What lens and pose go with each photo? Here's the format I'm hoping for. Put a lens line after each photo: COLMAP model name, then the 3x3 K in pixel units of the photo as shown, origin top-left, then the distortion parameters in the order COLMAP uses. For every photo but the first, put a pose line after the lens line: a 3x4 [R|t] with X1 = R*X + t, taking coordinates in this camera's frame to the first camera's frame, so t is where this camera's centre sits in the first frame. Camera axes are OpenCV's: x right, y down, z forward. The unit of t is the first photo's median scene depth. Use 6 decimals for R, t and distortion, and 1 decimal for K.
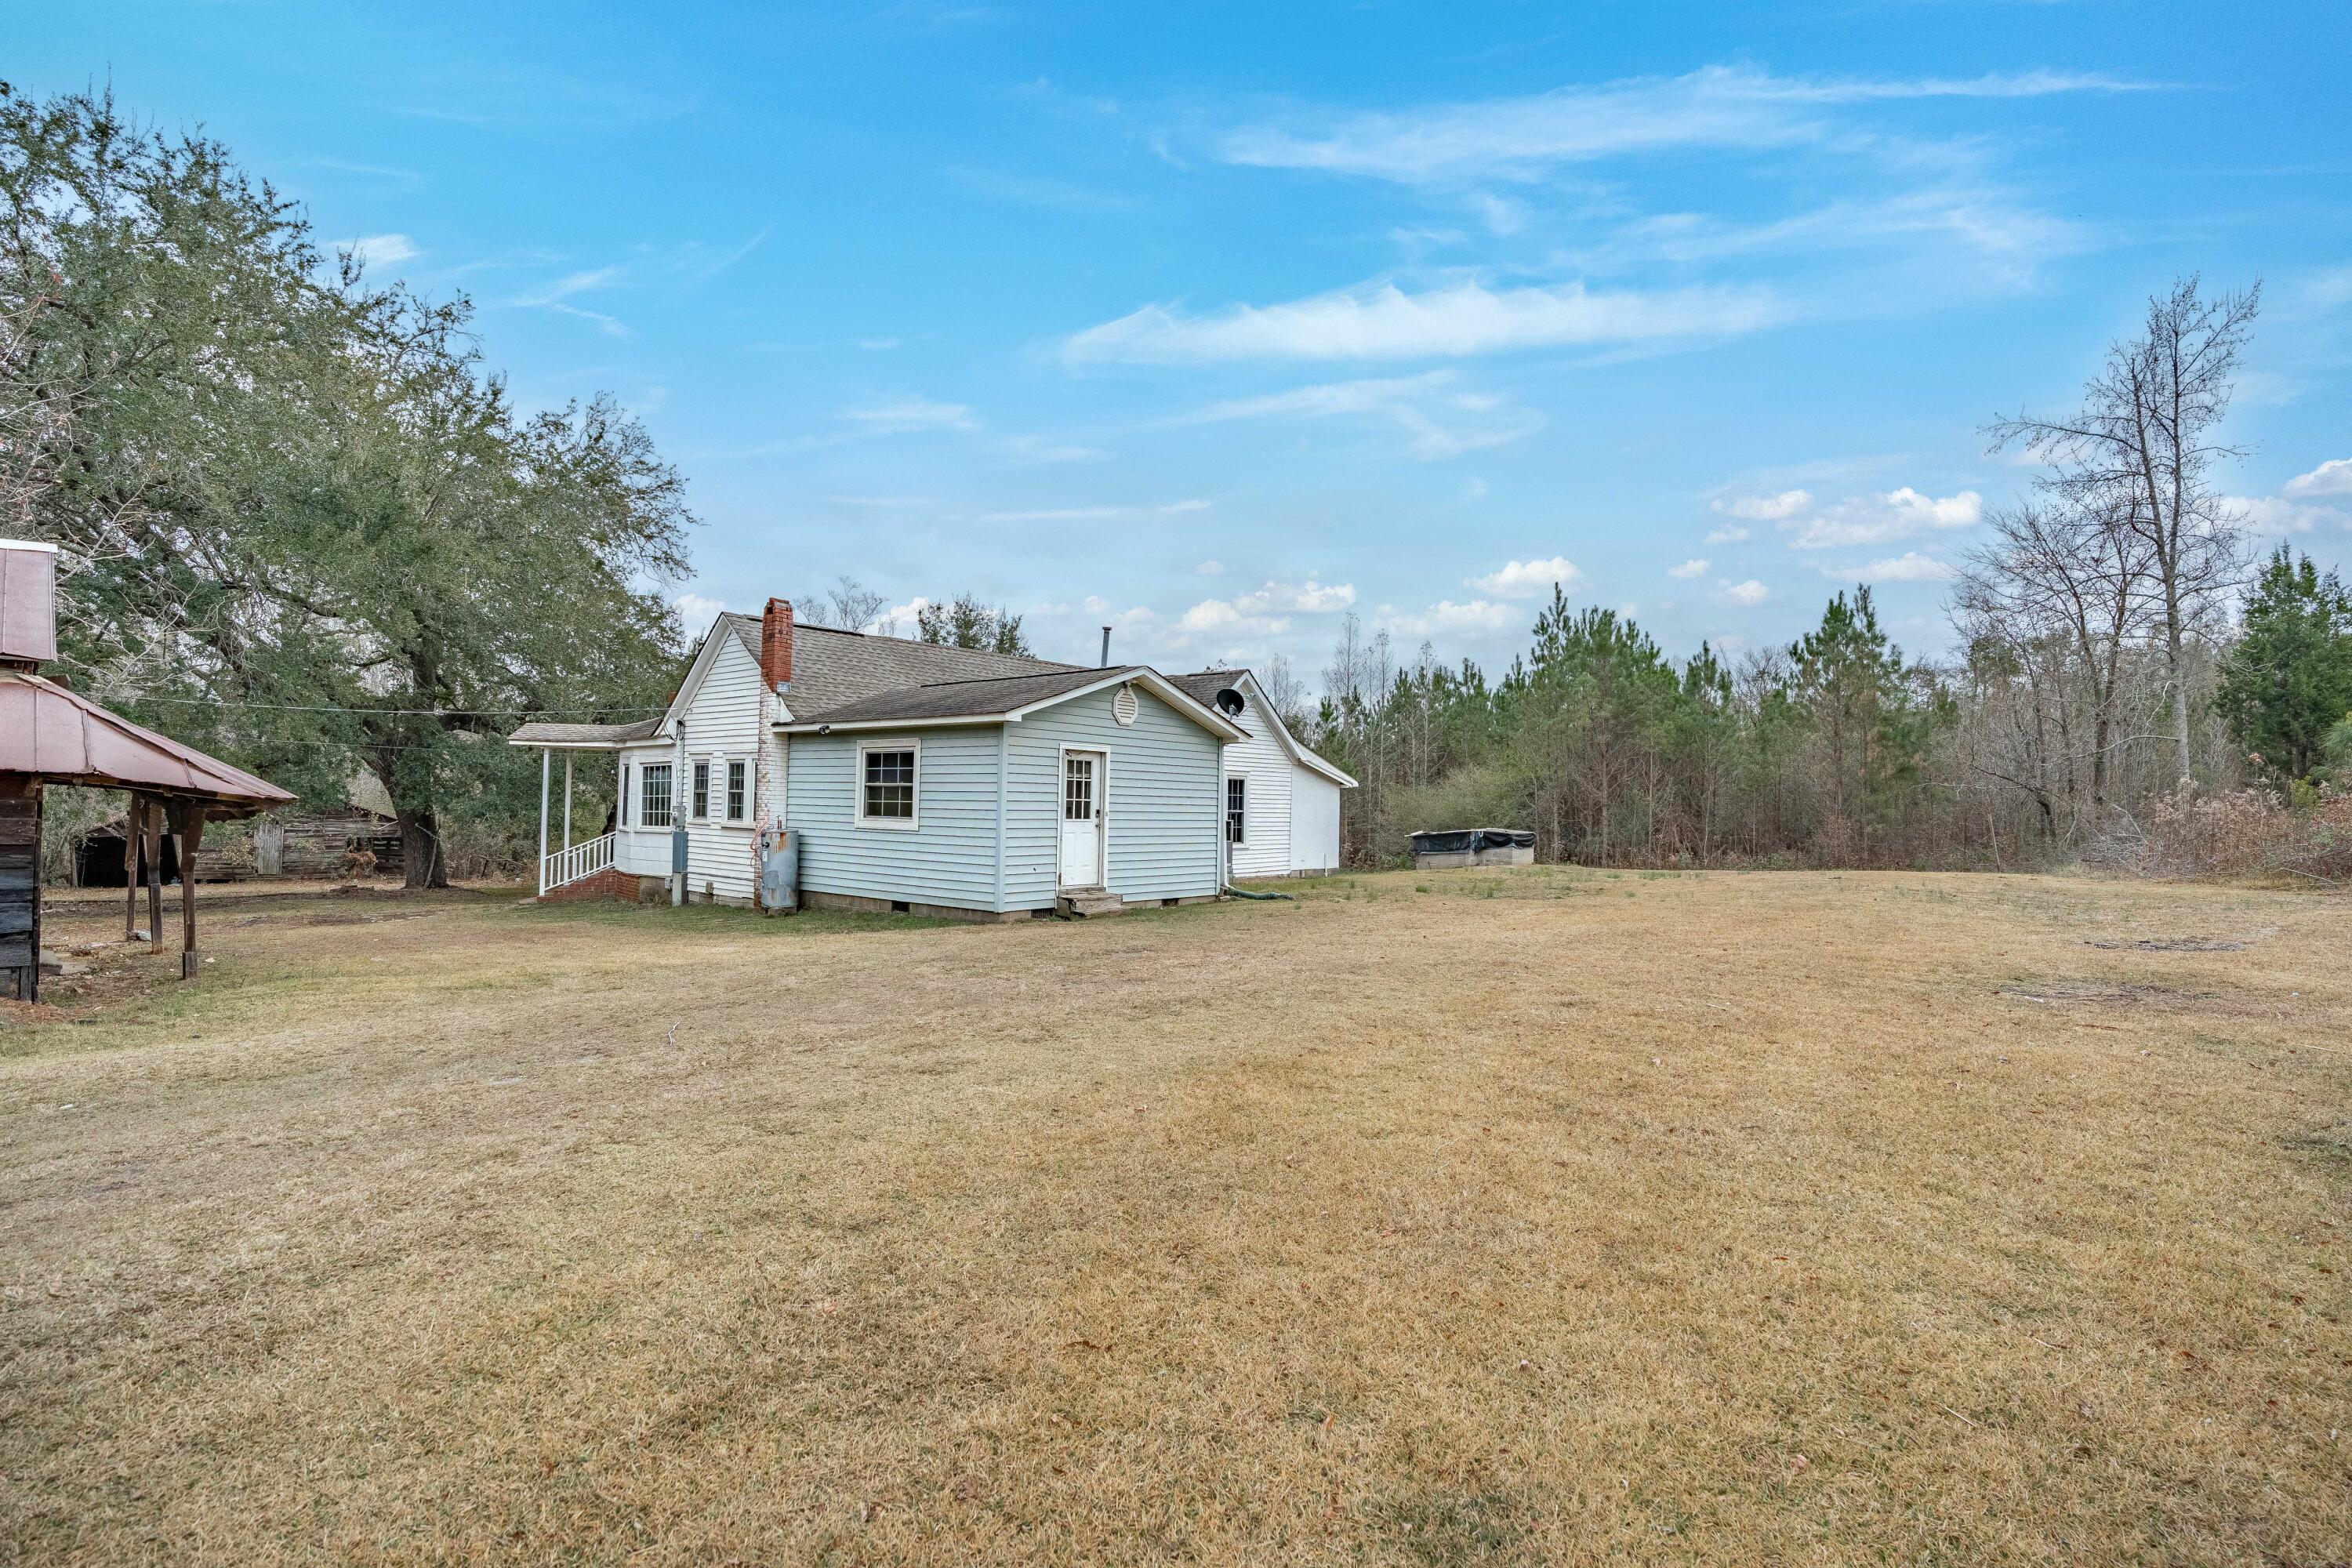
lens RADIAL K [[1110.5, 0, 1176.3], [0, 1110.5, 762.4], [0, 0, 1]] dist [-0.063684, 0.026919]
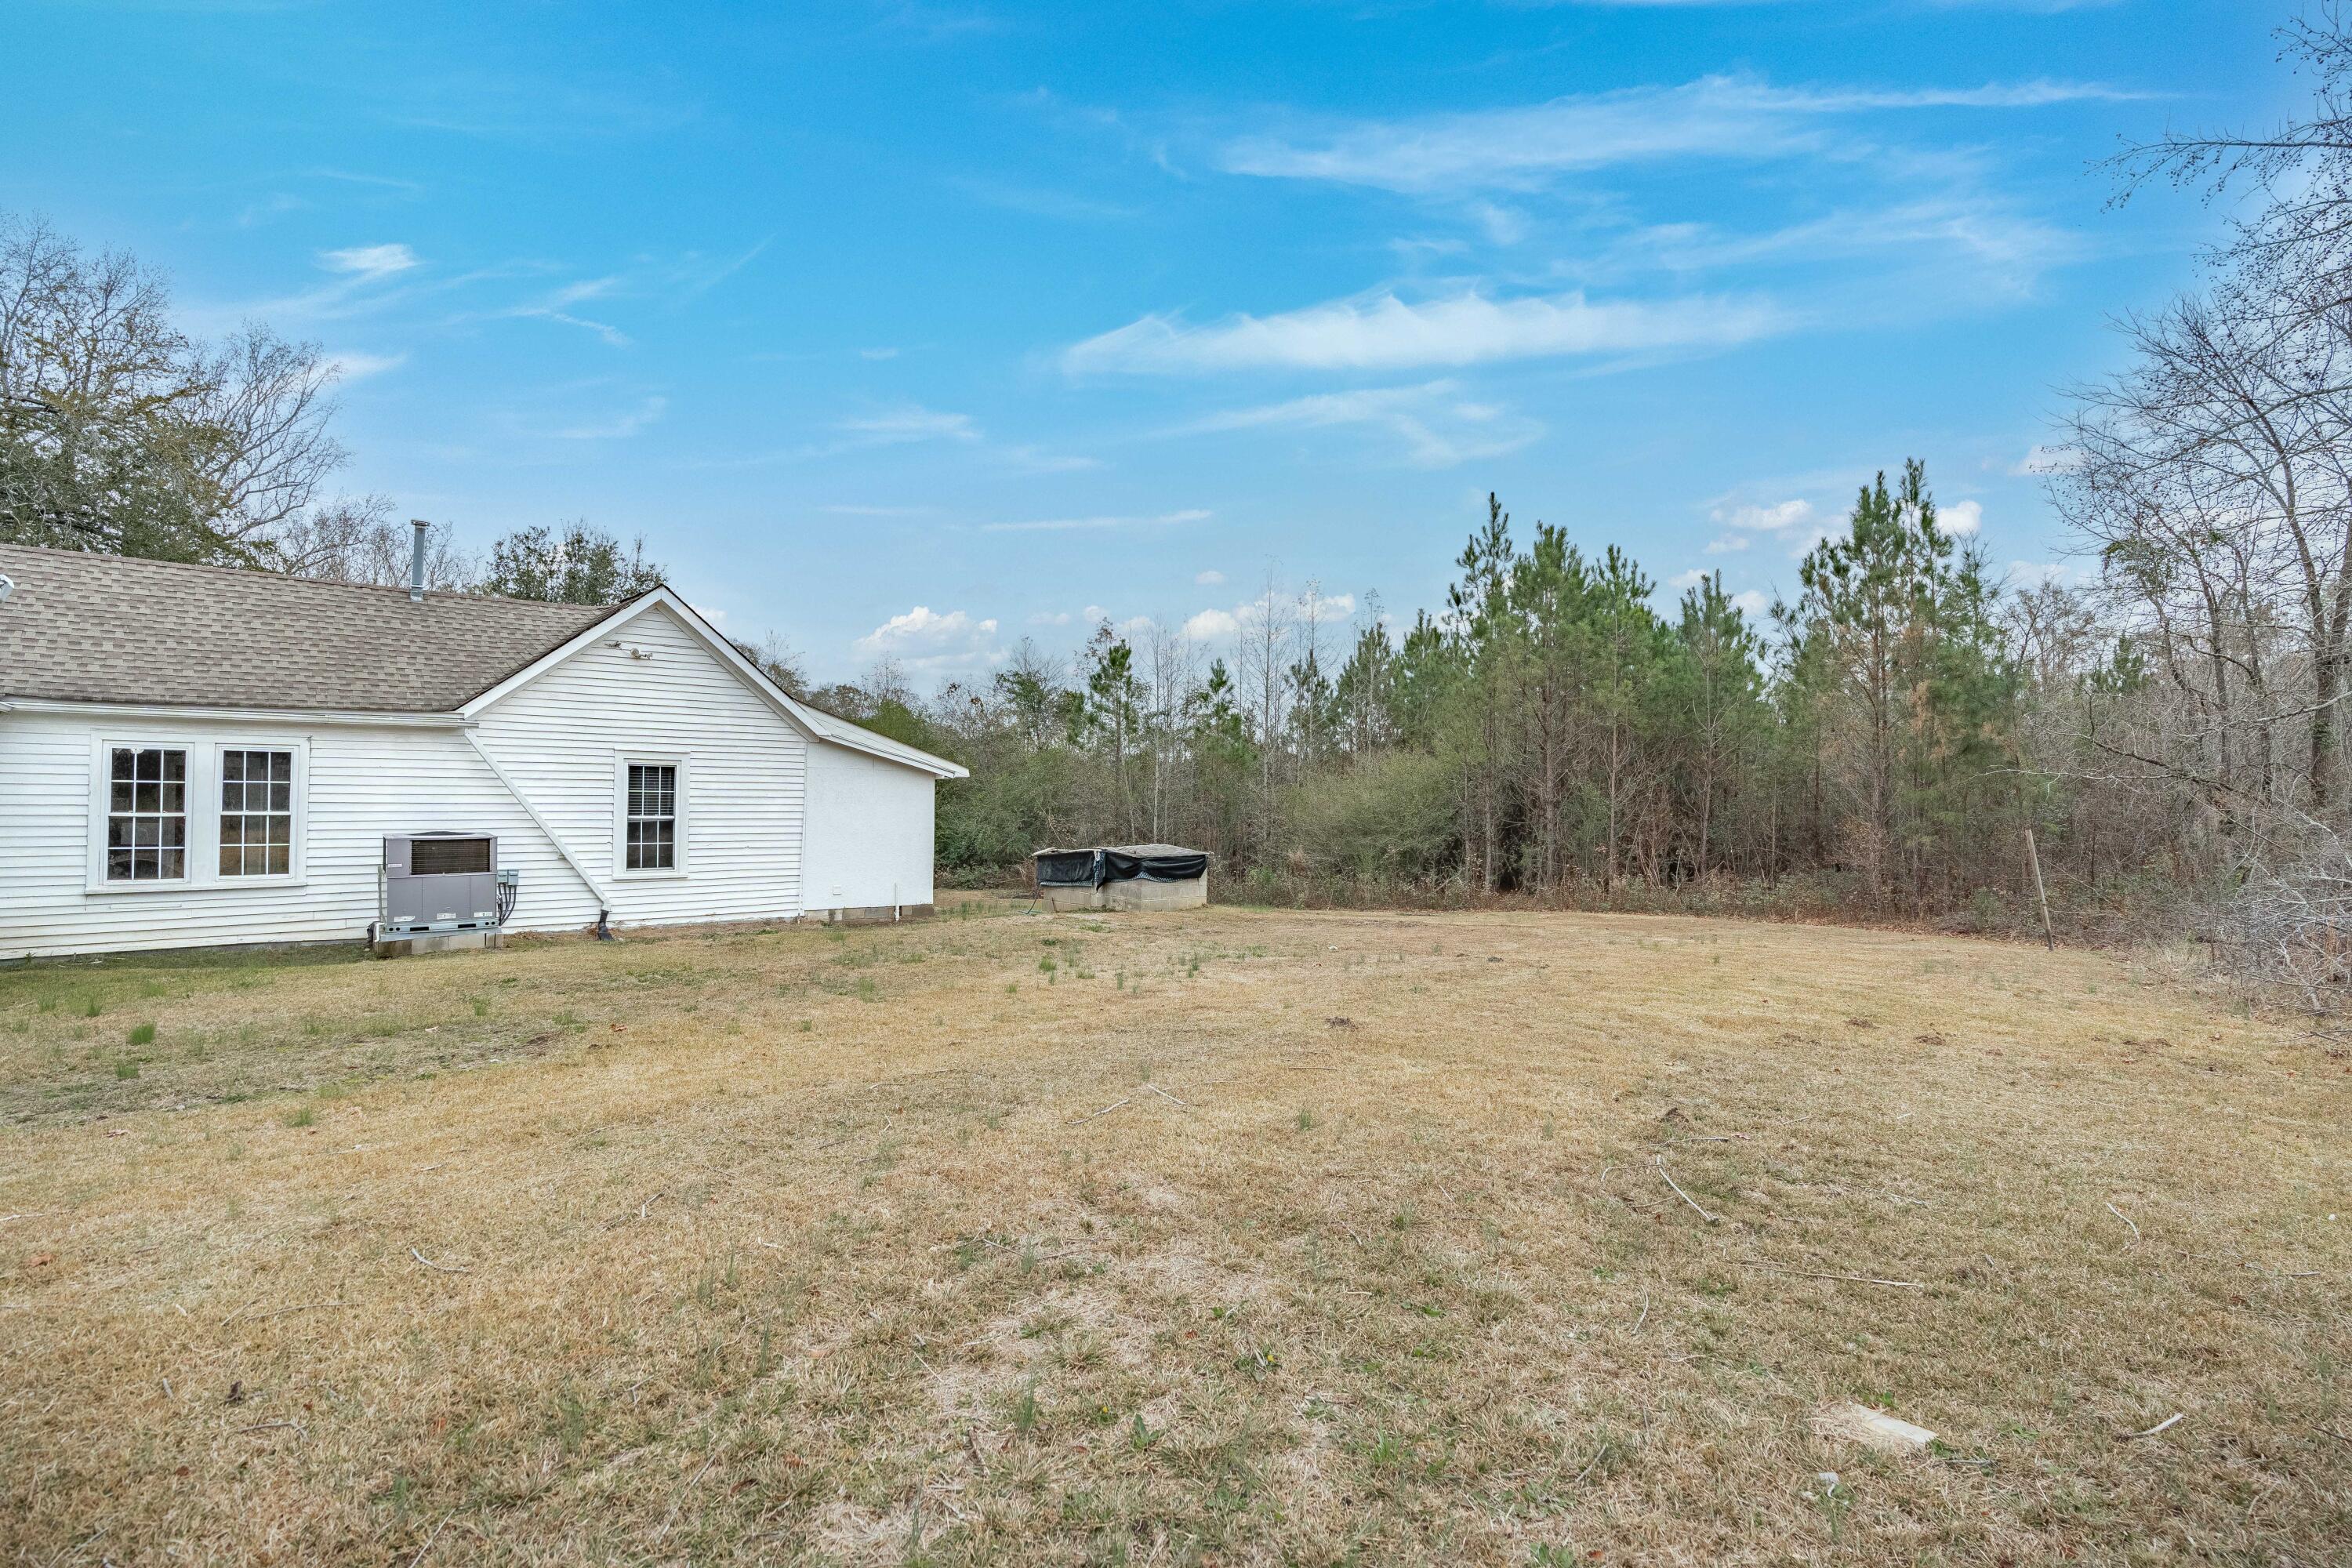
lens RADIAL K [[1110.5, 0, 1176.3], [0, 1110.5, 762.4], [0, 0, 1]] dist [-0.063684, 0.026919]
pose [[0.988419, -0.002355, -0.151734, 0.326147], [0.003722, 0.999955, 0.008724, 0.007242], [0.151706, -0.009188, 0.988383, 0.332418]]
